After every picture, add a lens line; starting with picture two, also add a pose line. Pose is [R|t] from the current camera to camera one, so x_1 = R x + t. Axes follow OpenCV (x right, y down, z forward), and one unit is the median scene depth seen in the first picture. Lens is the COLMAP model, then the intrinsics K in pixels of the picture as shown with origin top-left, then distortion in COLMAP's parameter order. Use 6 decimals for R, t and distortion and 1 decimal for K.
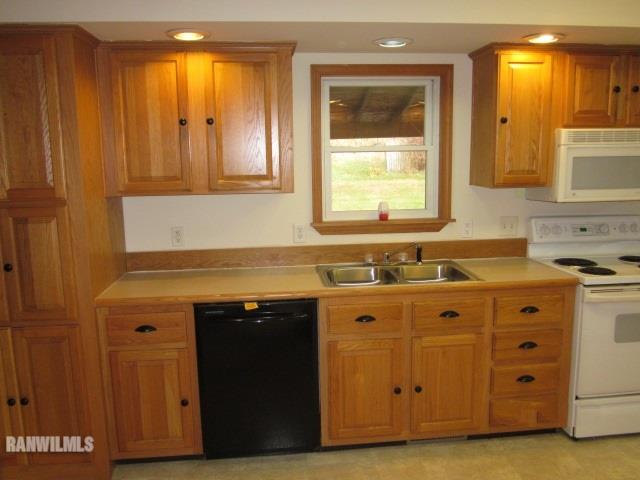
lens RADIAL K [[536.7, 0, 320.0], [0, 536.7, 240.0], [0, 0, 1]] dist [-0.037928, 0.001050]
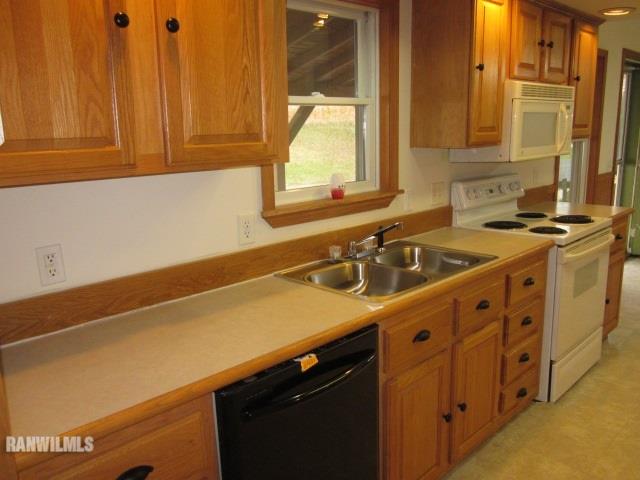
lens RADIAL K [[536.7, 0, 320.0], [0, 536.7, 240.0], [0, 0, 1]] dist [-0.037928, 0.001050]
pose [[0.771466, -0.131111, 0.622615, -0.404775], [0.111102, 0.991264, 0.071078, -0.039188], [-0.626495, 0.014339, 0.779294, 0.488422]]
